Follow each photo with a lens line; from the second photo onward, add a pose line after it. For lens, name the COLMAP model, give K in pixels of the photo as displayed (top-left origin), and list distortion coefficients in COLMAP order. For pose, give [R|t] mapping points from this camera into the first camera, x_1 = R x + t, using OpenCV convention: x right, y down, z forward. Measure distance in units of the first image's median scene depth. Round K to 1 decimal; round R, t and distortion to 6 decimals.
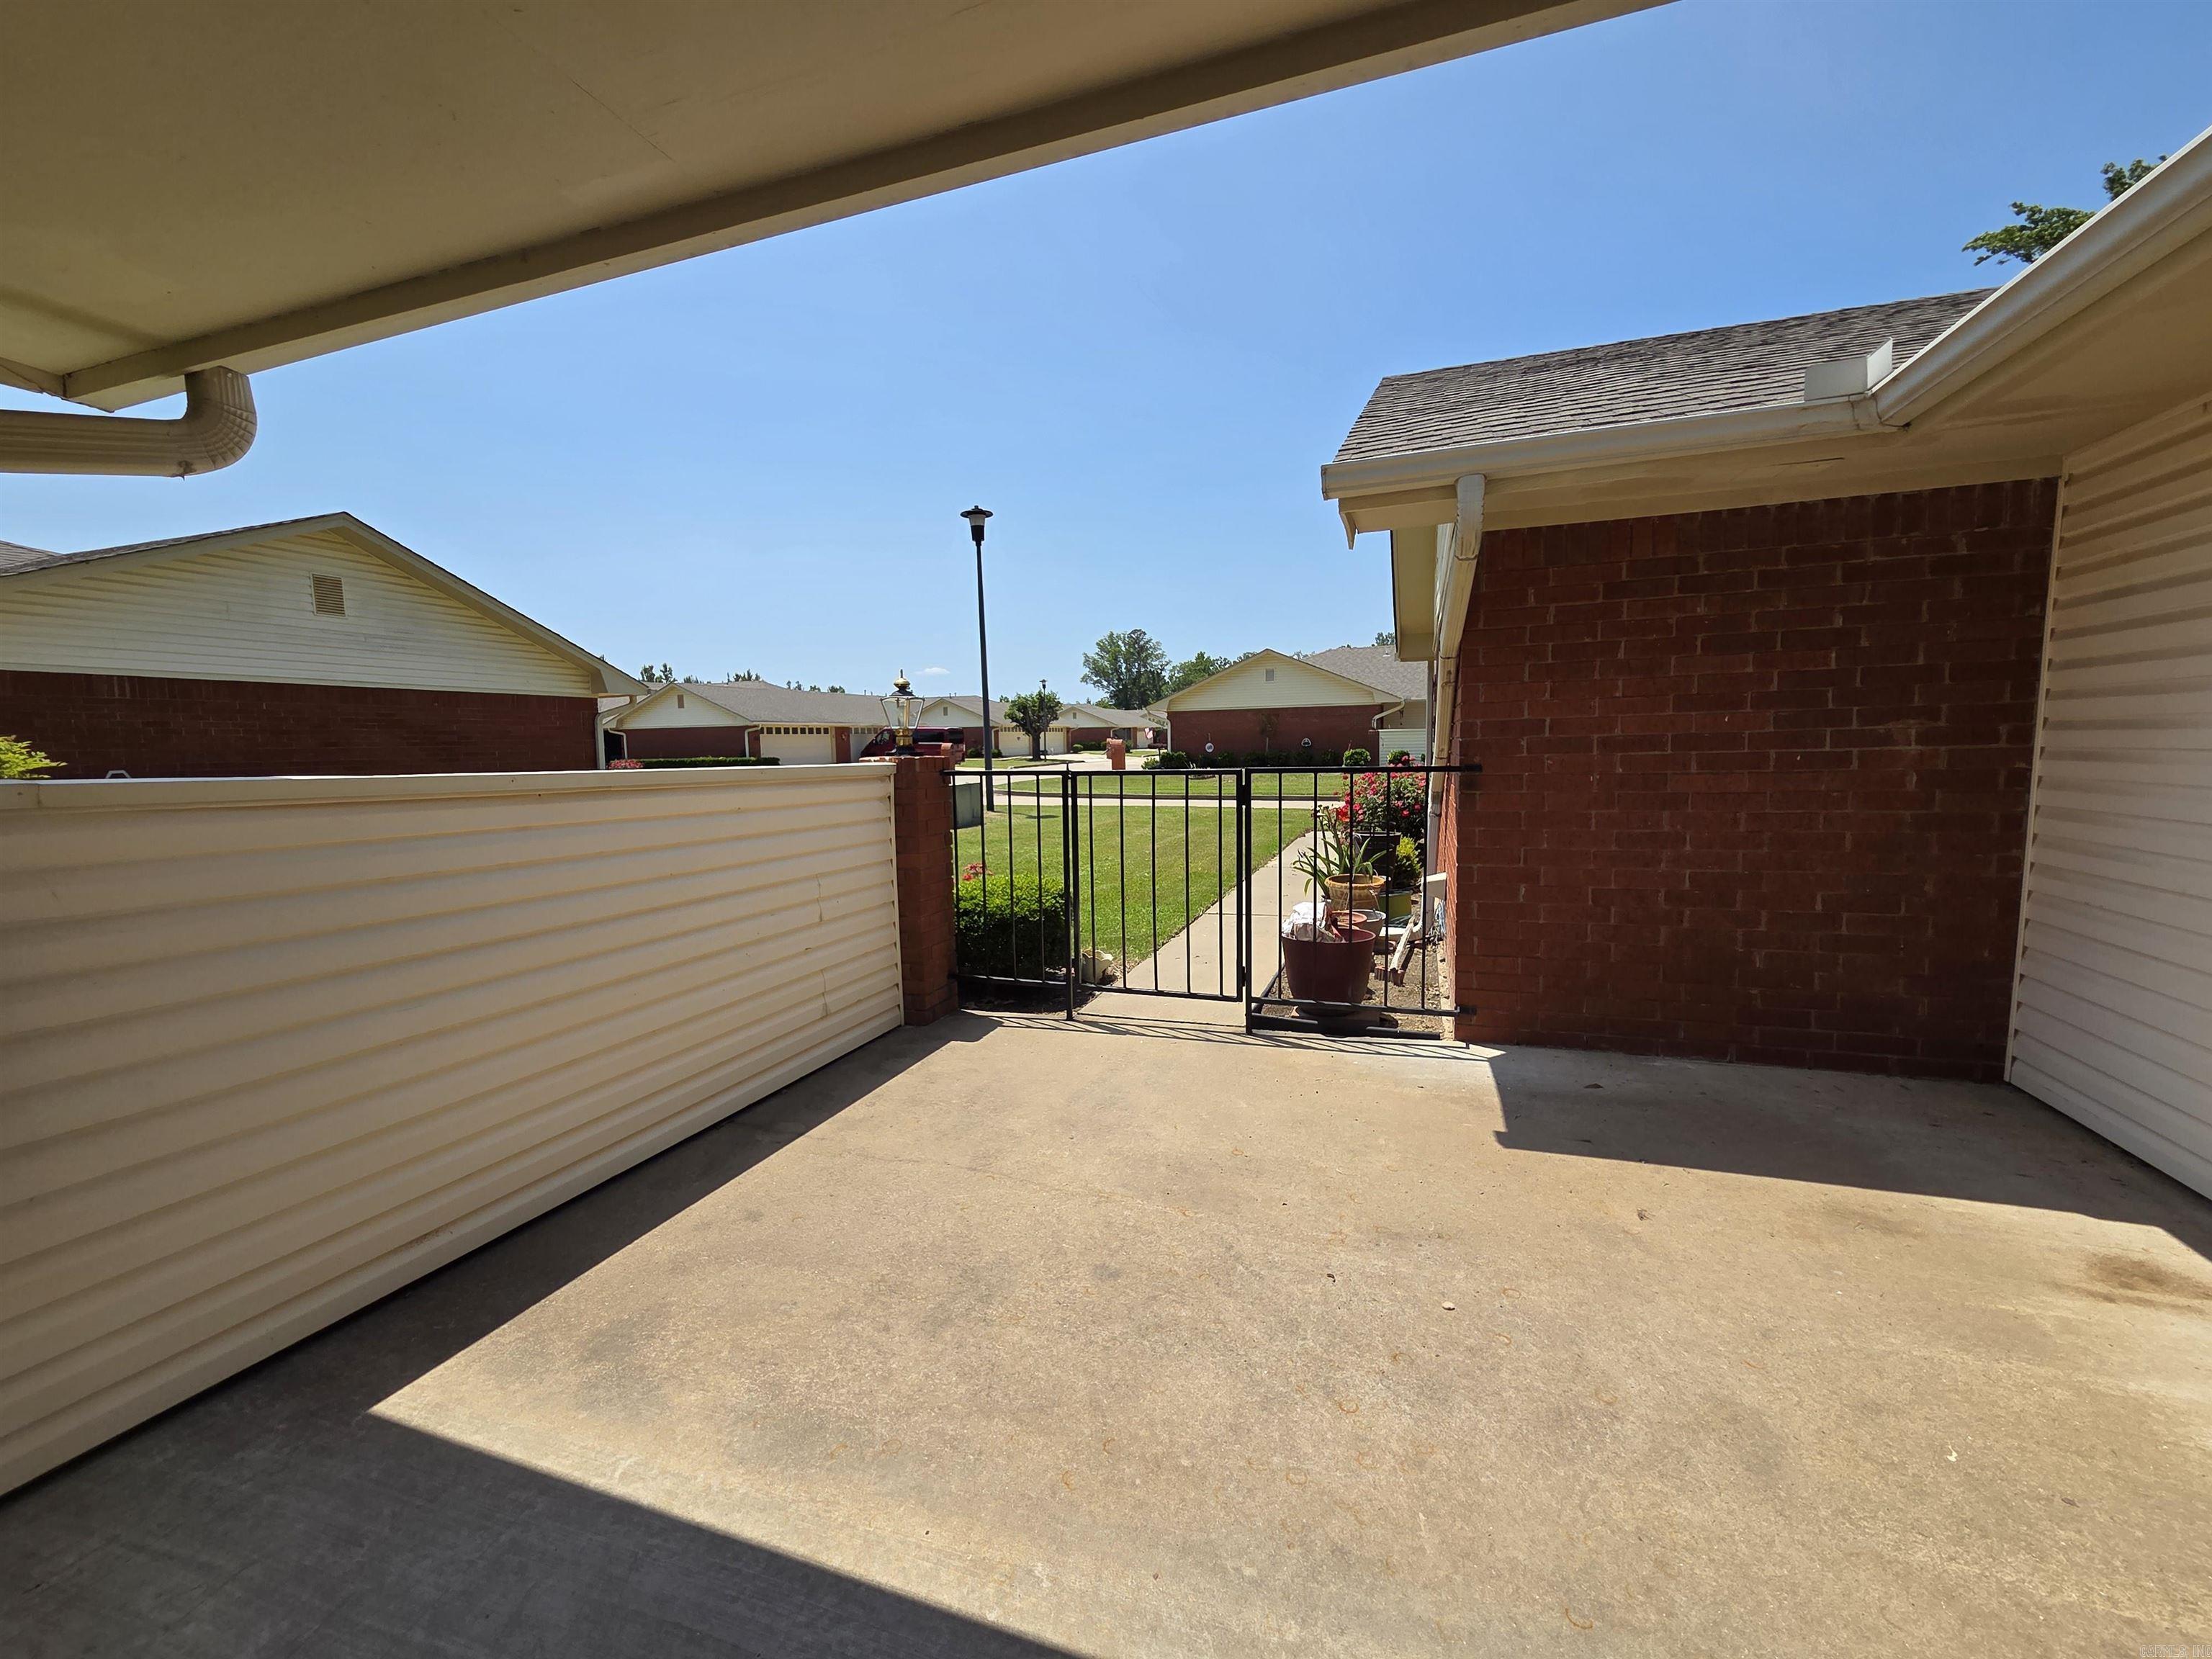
lens RADIAL K [[906.5, 0, 1101.9], [0, 906.5, 833.0], [0, 0, 1]] dist [0.001802, -0.000193]
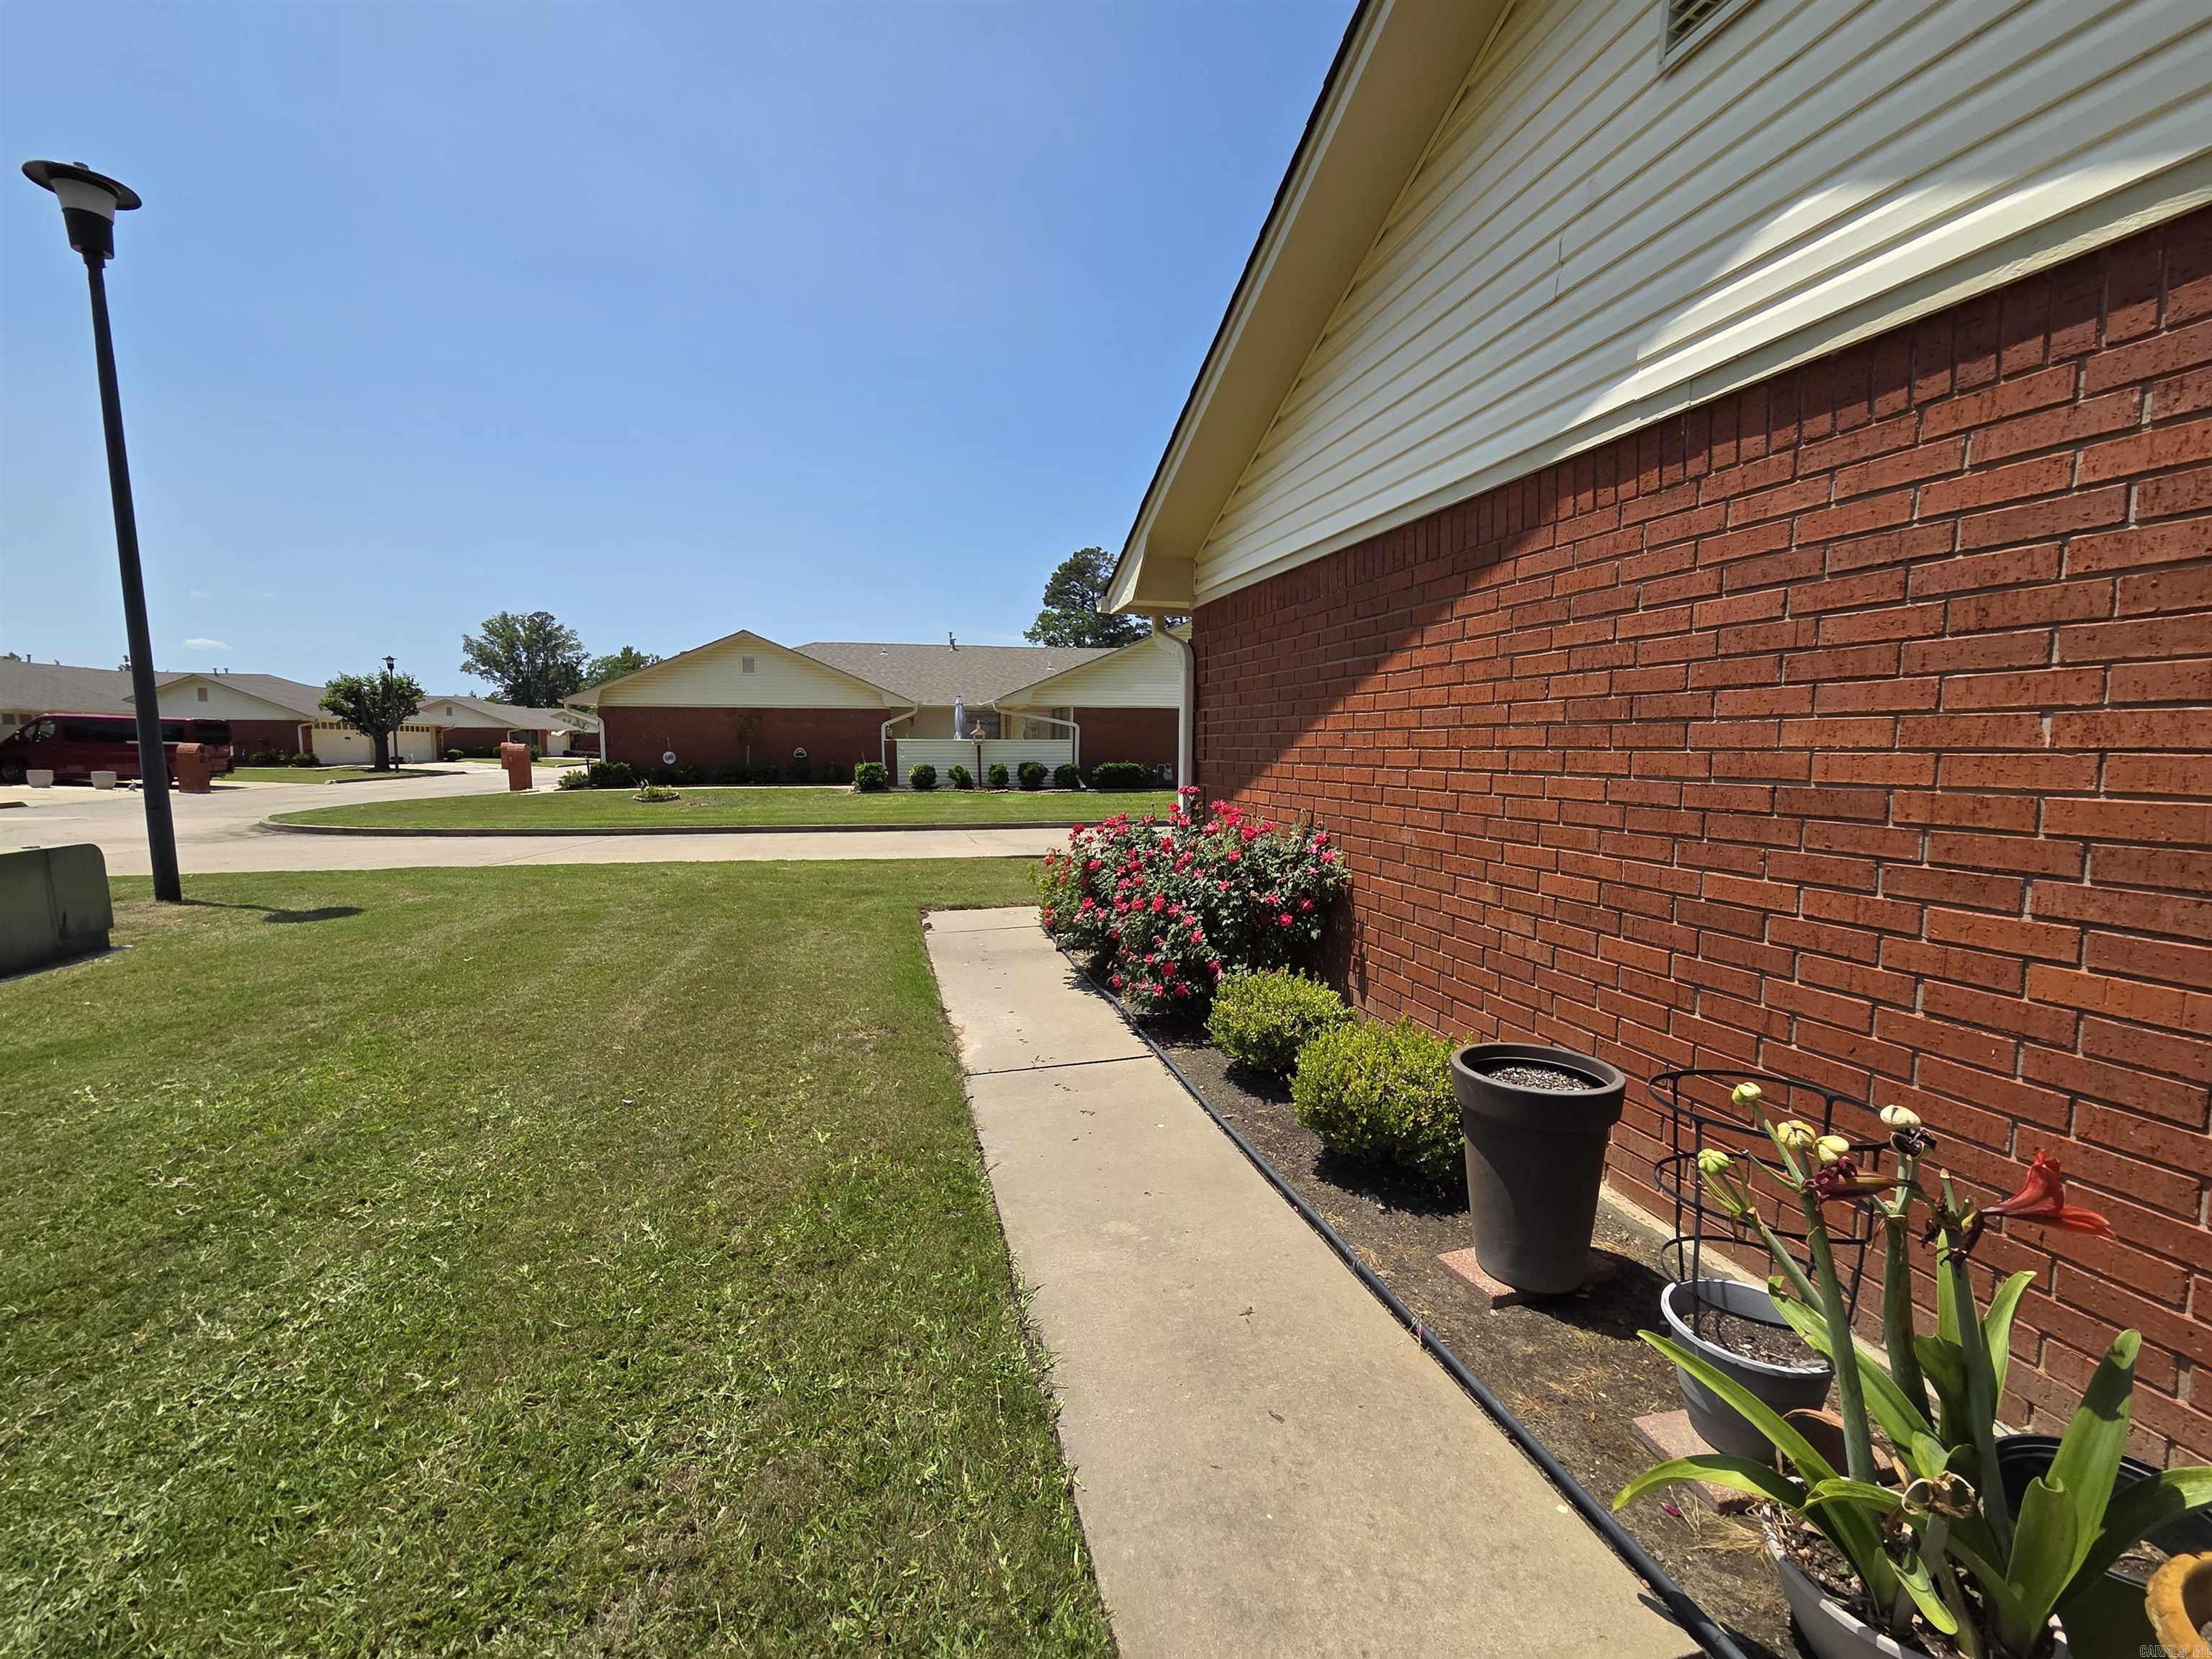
lens RADIAL K [[906.5, 0, 1105.0], [0, 906.5, 832.5], [0, 0, 1]] dist [0.001802, -0.000193]
pose [[0.831254, -0.031628, 0.554993, 0.002201], [0.038352, 0.999264, -0.000496, -0.010274], [-0.554568, 0.021698, 0.831855, 0.101981]]
